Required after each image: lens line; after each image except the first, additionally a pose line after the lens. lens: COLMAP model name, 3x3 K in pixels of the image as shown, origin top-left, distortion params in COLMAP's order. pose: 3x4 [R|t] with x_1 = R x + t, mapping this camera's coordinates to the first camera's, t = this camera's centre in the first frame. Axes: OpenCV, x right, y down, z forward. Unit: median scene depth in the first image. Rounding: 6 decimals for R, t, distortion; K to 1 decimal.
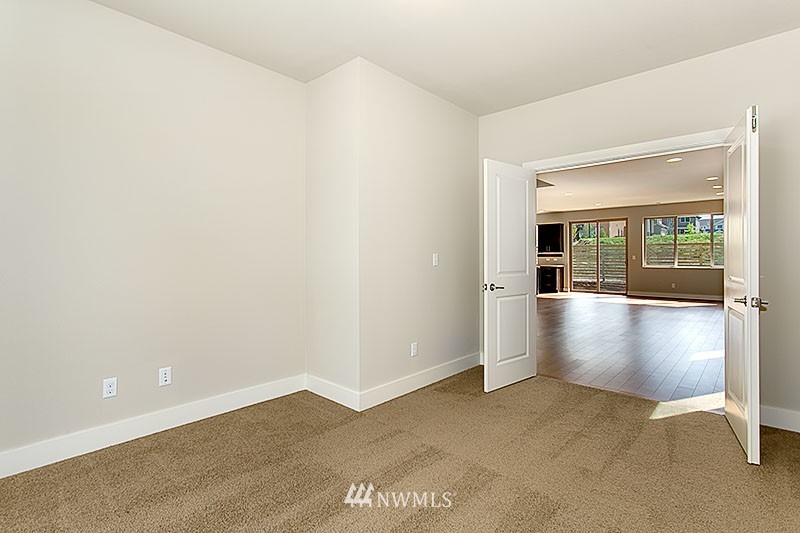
lens RADIAL K [[376.6, 0, 400.9], [0, 376.6, 258.8], [0, 0, 1]] dist [0.000775, 0.000093]
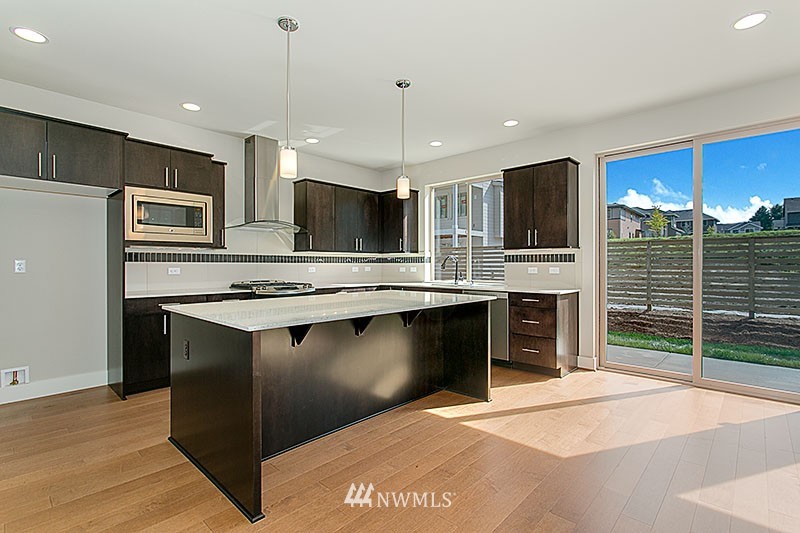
lens RADIAL K [[376.6, 0, 398.5], [0, 376.6, 267.8], [0, 0, 1]] dist [0.000775, 0.000093]
pose [[0.999966, -0.000792, -0.008203, 0.275391], [0.000828, 0.999990, 0.004403, -0.001893], [0.008199, -0.004410, 0.999957, 0.666689]]
